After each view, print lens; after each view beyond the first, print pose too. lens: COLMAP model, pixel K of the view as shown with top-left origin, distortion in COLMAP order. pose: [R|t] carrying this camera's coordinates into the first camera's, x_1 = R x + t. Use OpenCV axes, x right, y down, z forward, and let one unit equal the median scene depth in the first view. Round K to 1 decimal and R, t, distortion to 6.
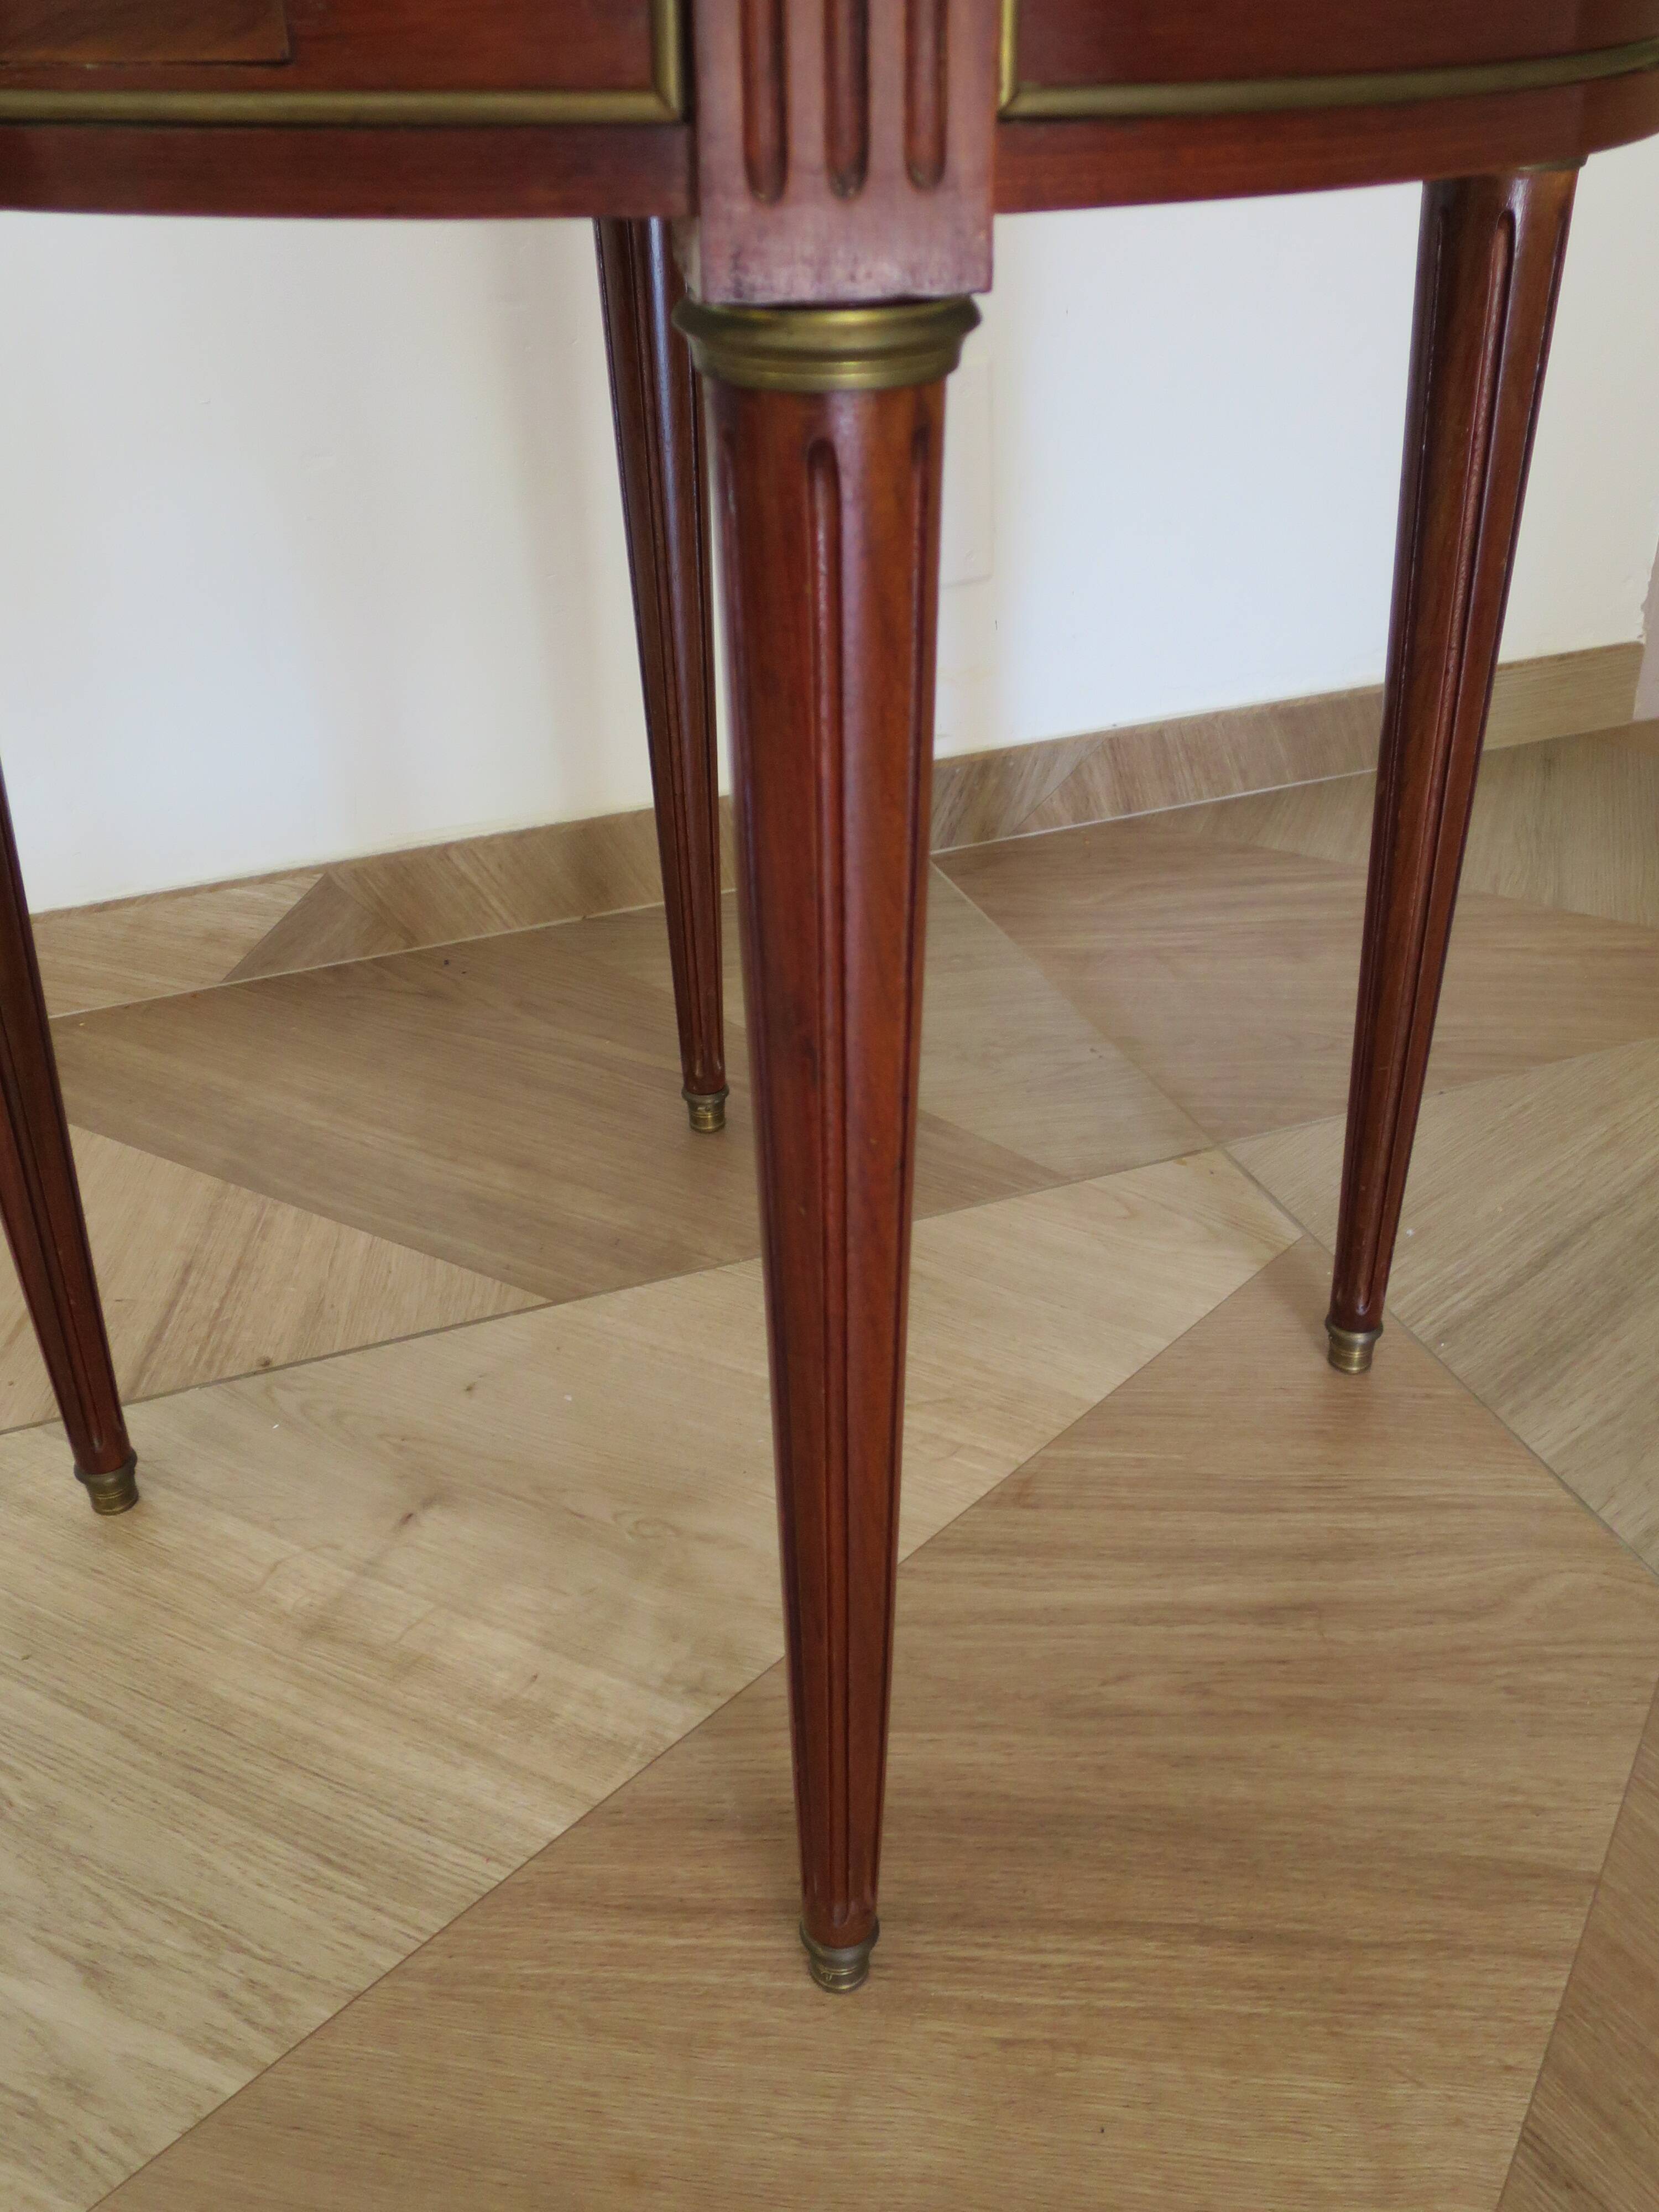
lens RADIAL K [[2061.2, 0, 830.8], [0, 2061.2, 1102.3], [0, 0, 1]] dist [-0.049840, 0.010078]
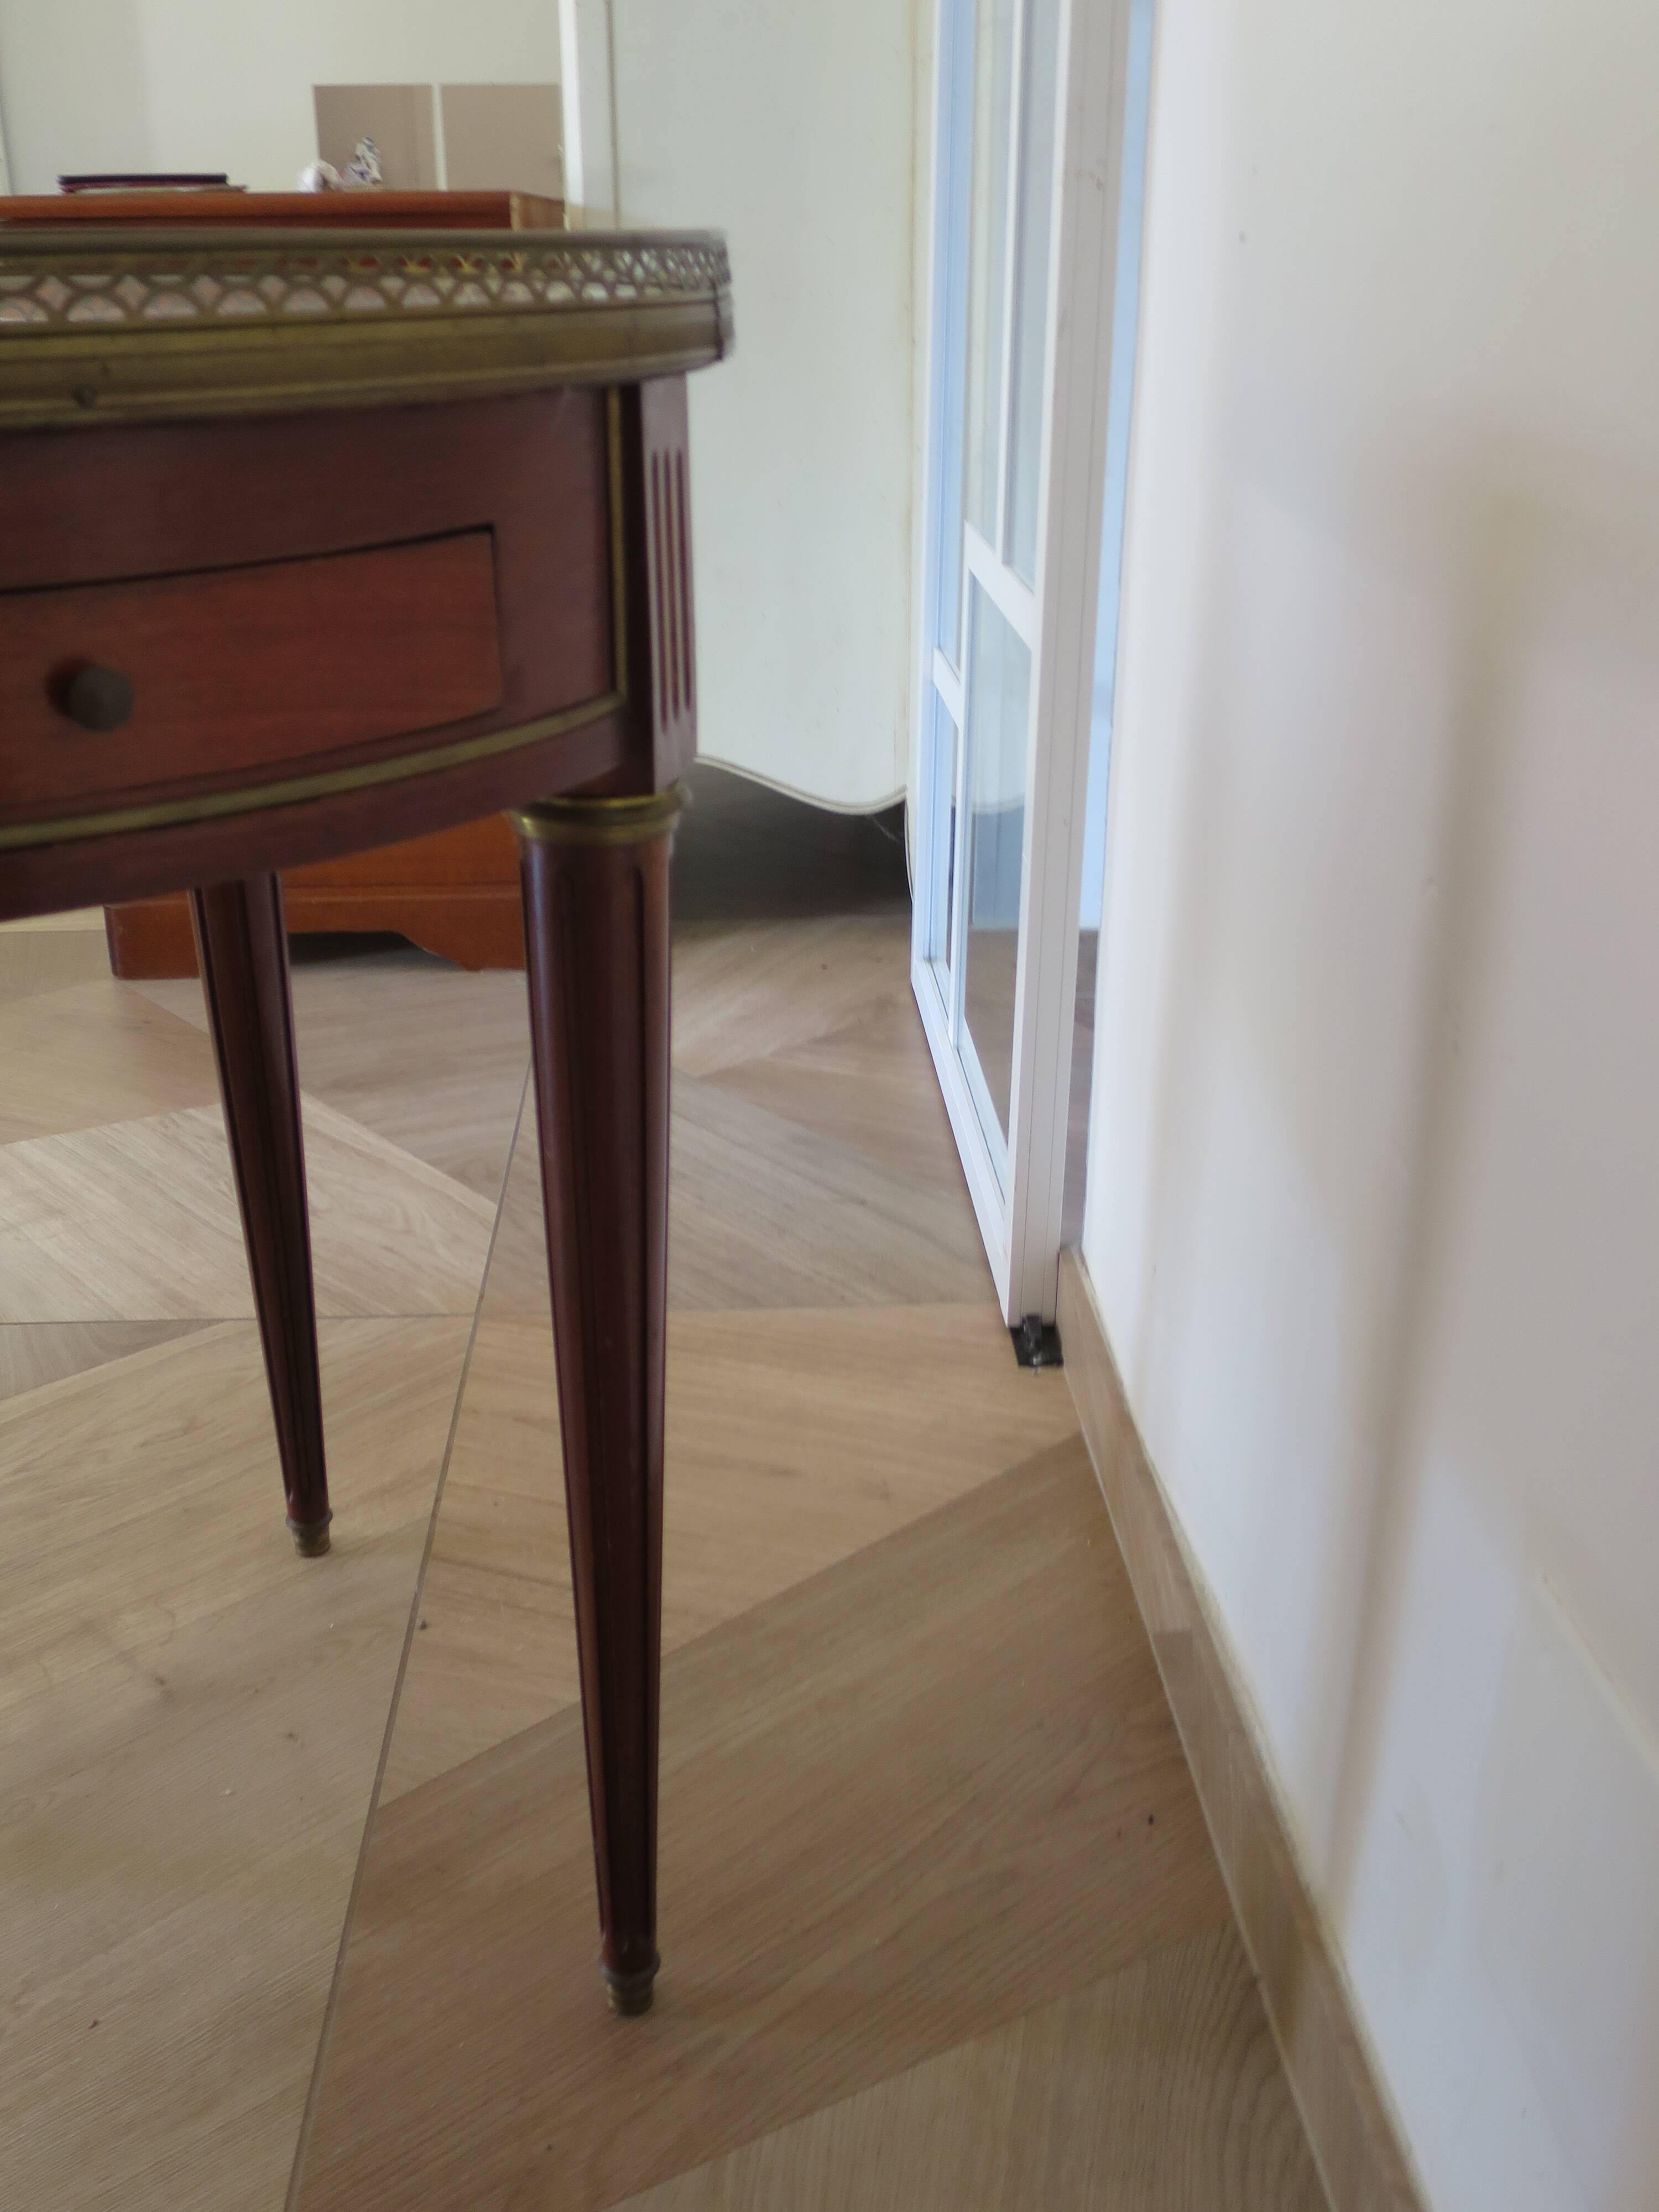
lens RADIAL K [[2061.2, 0, 830.8], [0, 2061.2, 1102.3], [0, 0, 1]] dist [-0.049840, 0.010078]
pose [[-0.315000, 0.386546, -0.866808, 0.653444], [-0.496382, 0.711335, 0.497601, -0.939322], [0.808937, 0.587013, -0.032196, 1.289753]]
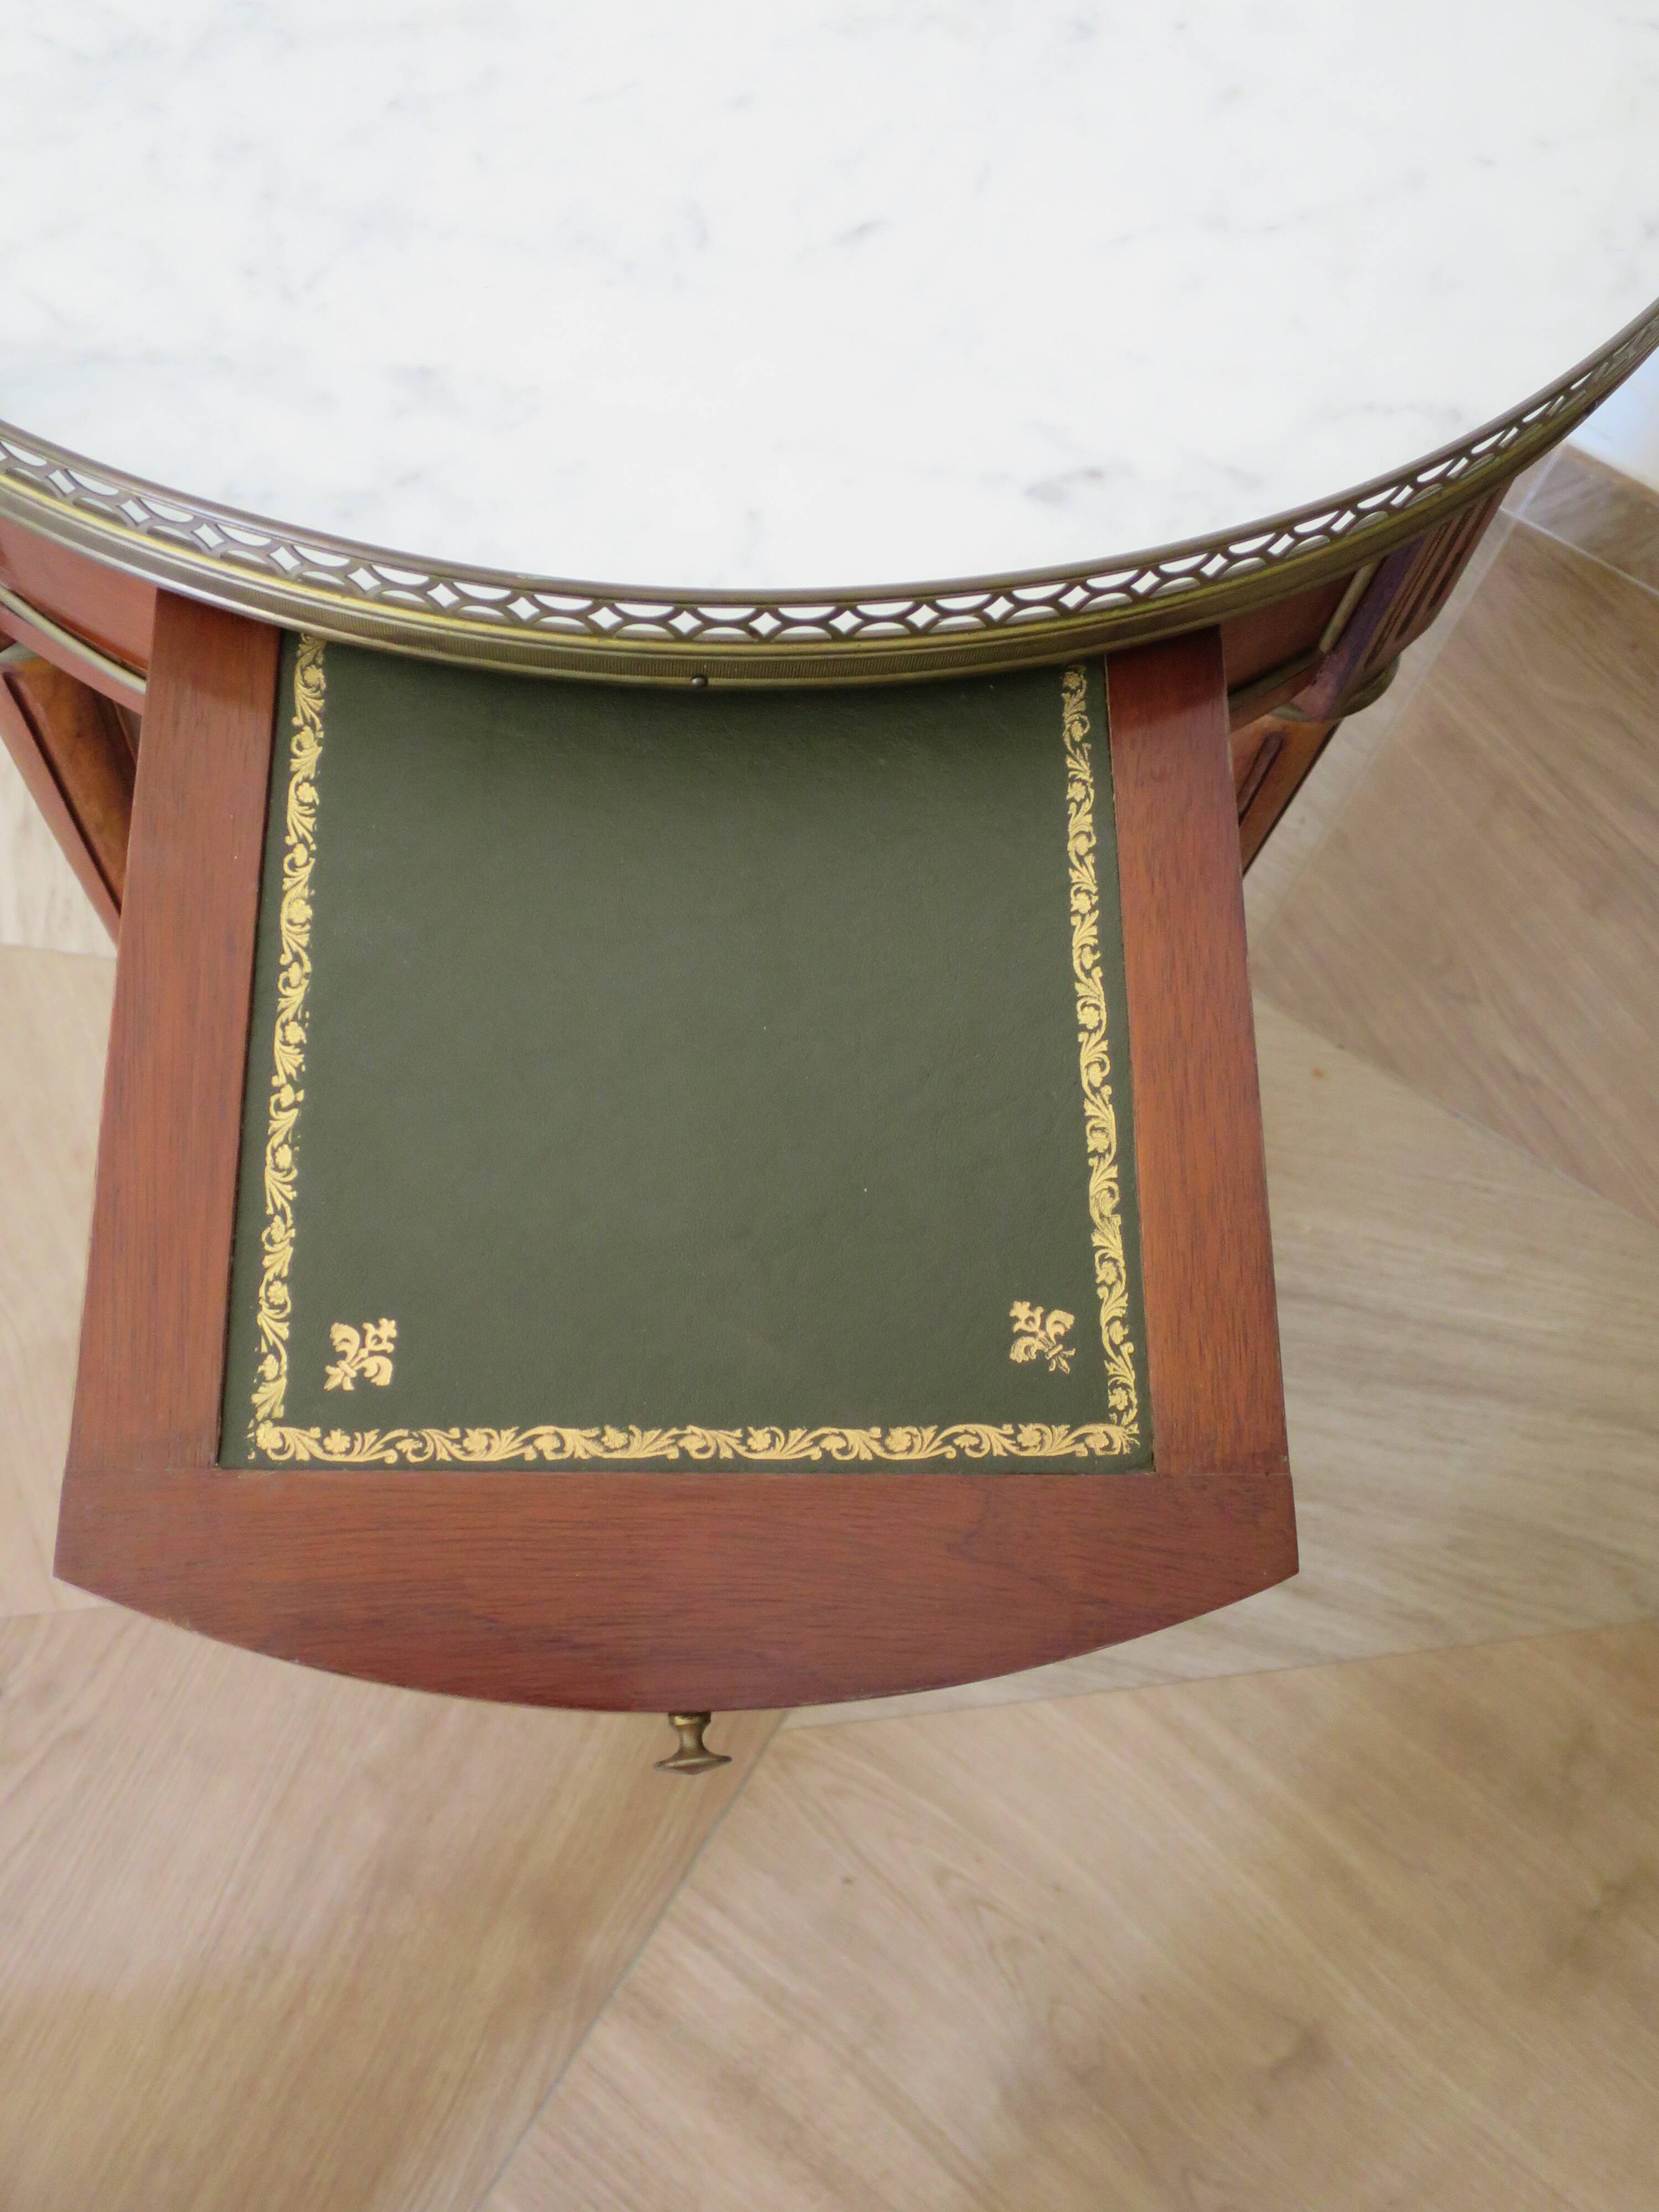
lens RADIAL K [[2030.7, 0, 829.5], [0, 2030.7, 1106.0], [0, 0, 1]] dist [-0.042028, -0.000114]
pose [[0.592255, 0.773083, -0.227106, 0.497619], [-0.508440, 0.577225, 0.638984, -0.710263], [0.625079, -0.262972, 0.734930, 0.126753]]
